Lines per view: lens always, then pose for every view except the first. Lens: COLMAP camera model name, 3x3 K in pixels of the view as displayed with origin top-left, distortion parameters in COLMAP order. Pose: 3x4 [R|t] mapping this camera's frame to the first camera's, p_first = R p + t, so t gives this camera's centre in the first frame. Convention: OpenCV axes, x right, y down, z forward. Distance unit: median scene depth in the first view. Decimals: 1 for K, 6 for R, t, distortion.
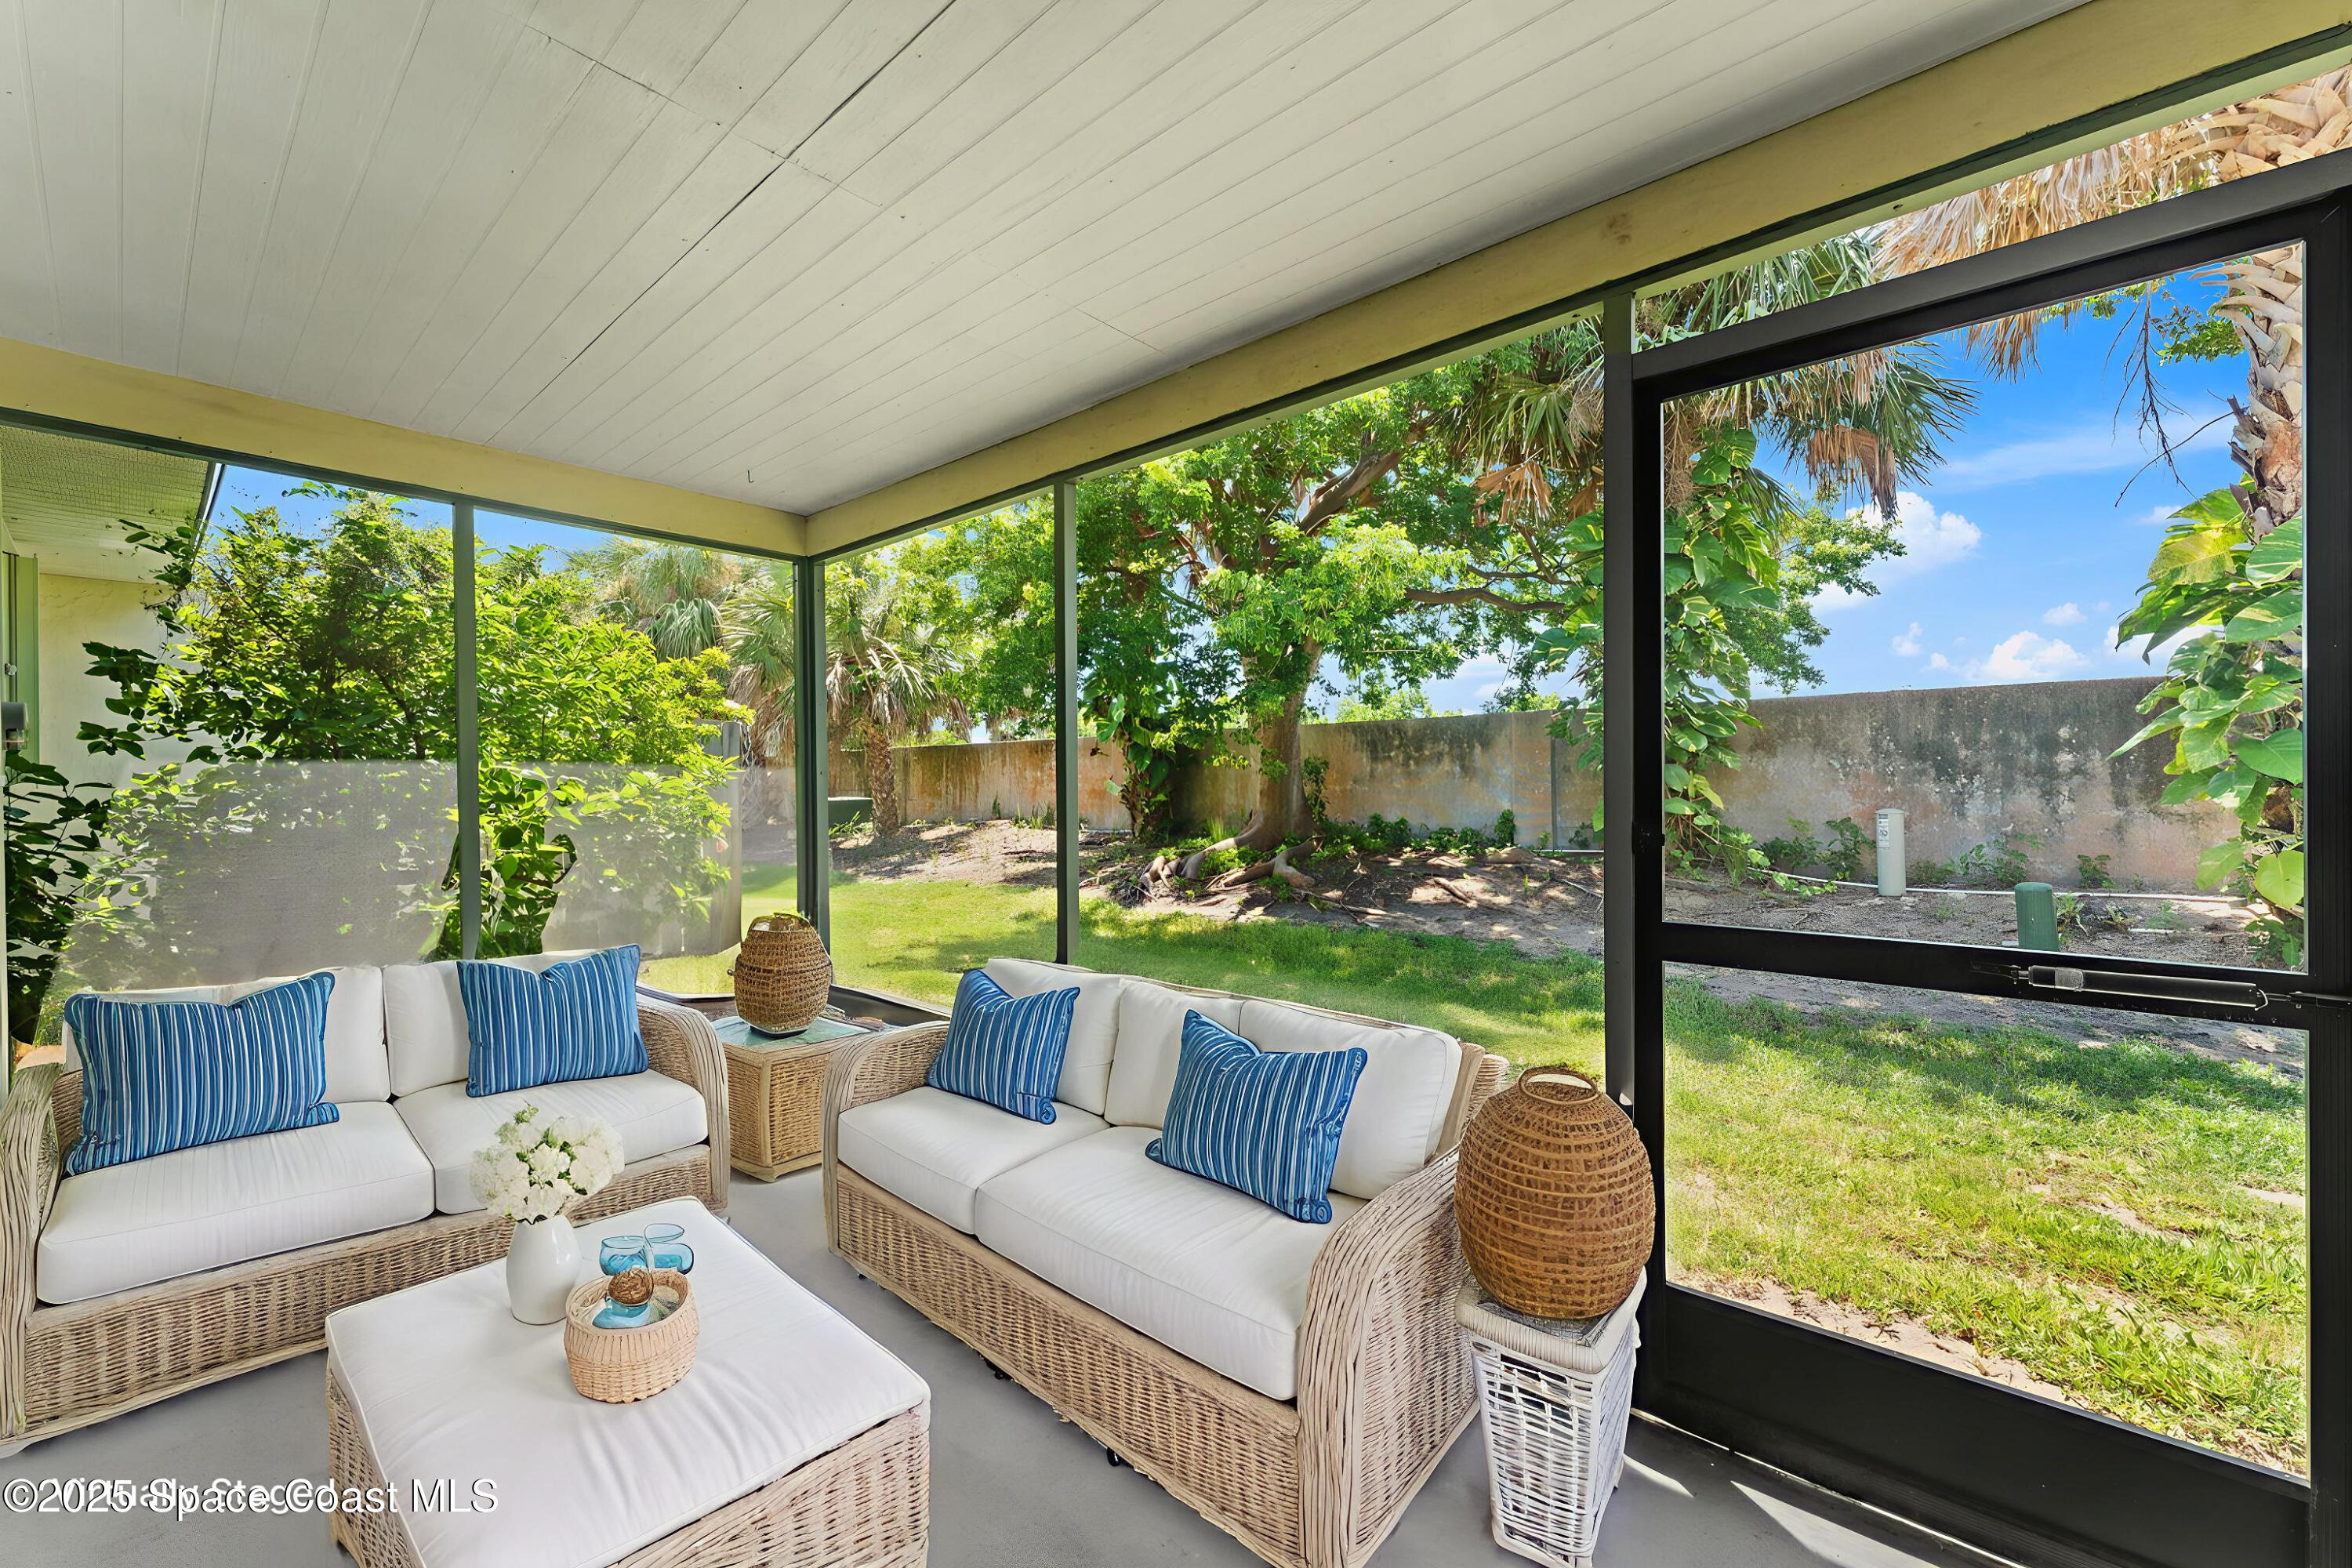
lens RADIAL K [[938.1, 0, 1175.4], [0, 938.1, 782.3], [0, 0, 1]] dist [-0.001537, 0.000051]
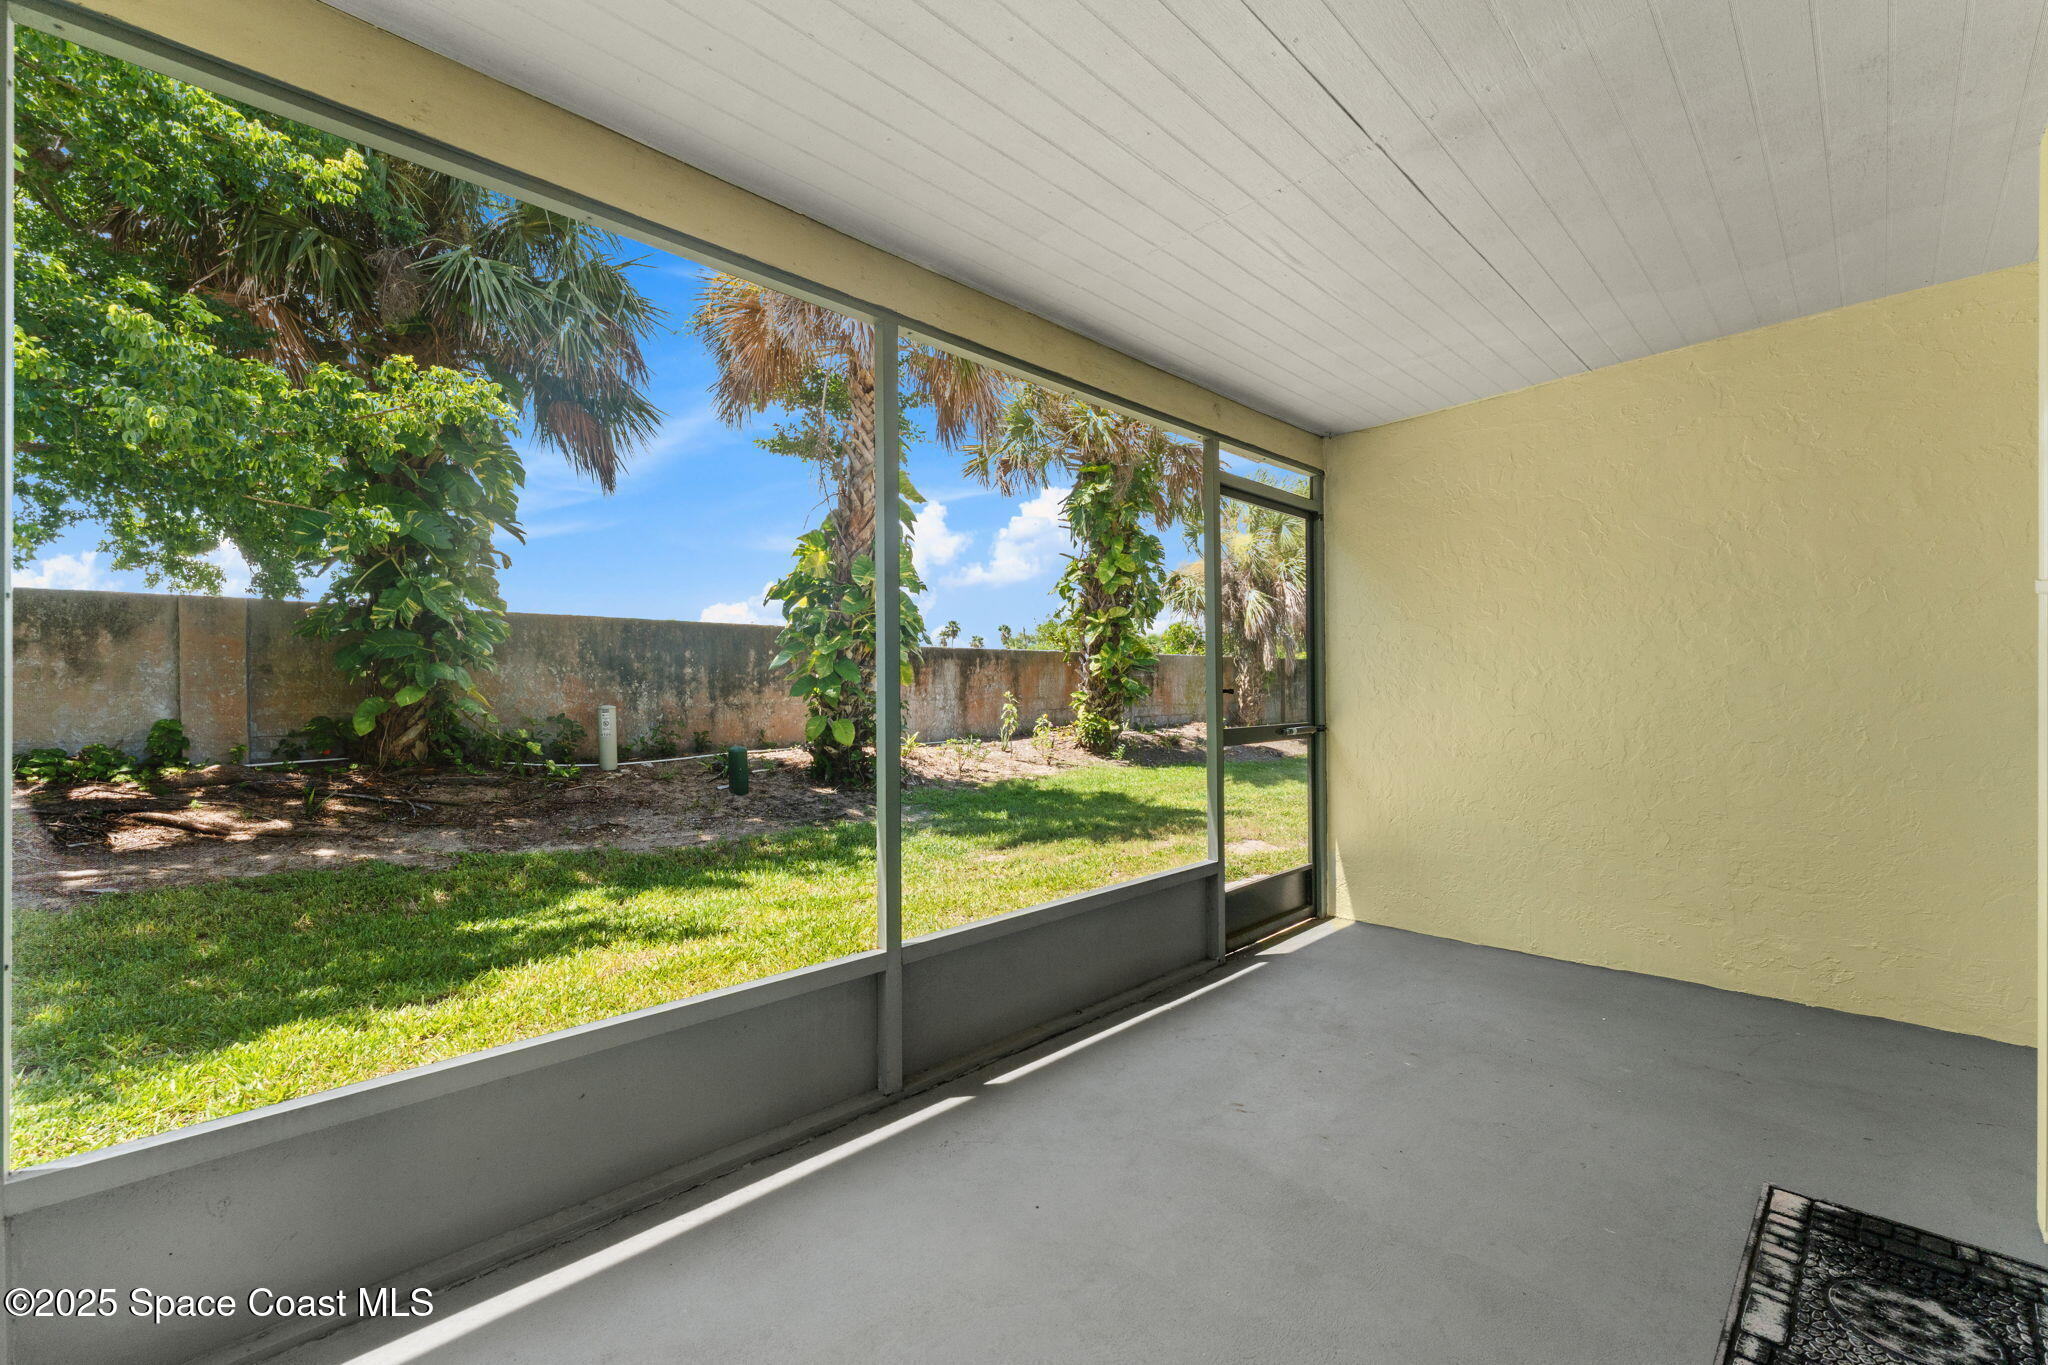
lens RADIAL K [[816.9, 0, 1026.6], [0, 816.9, 692.8], [0, 0, 1]] dist [-0.001537, 0.000051]
pose [[0.077575, 0.001222, 0.996986, -0.344286], [0.003411, 0.999993, -0.001491, 0.014109], [-0.996981, 0.003517, 0.077570, 0.312215]]
